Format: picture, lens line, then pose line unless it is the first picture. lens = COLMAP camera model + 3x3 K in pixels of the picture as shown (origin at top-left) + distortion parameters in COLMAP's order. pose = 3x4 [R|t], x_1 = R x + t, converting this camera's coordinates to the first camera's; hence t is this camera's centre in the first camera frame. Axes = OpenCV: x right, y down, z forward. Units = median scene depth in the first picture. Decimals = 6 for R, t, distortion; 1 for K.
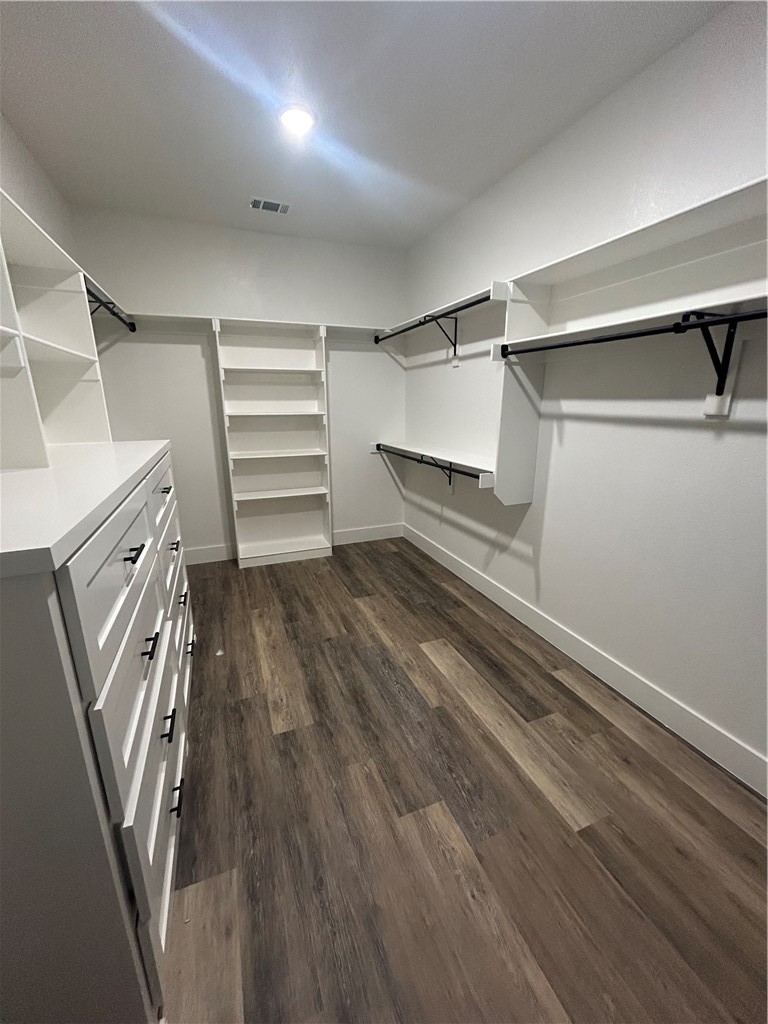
lens RADIAL K [[411.9, 0, 384.0], [0, 411.9, 512.0], [0, 0, 1]] dist [-0.000585, 0.000943]
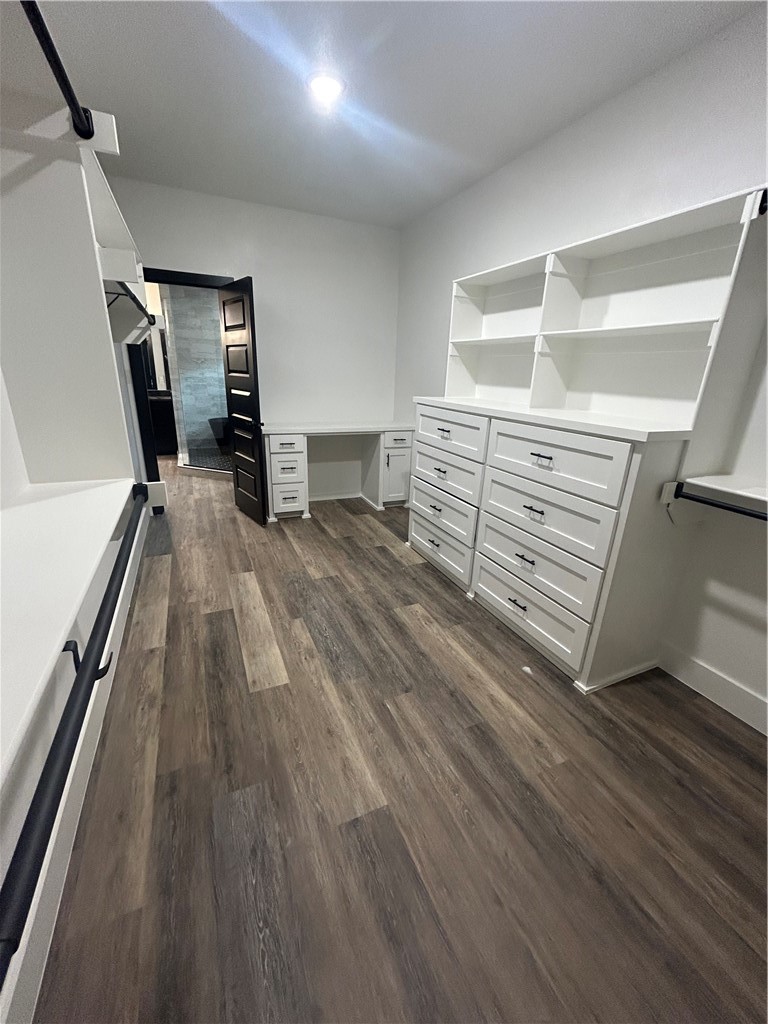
lens RADIAL K [[411.9, 0, 384.0], [0, 411.9, 512.0], [0, 0, 1]] dist [-0.000585, 0.000943]
pose [[-0.998507, -0.016189, -0.052175, -0.052846], [-0.042794, 0.825441, 0.562864, -0.423167], [0.033955, 0.564256, -0.824901, 1.596233]]
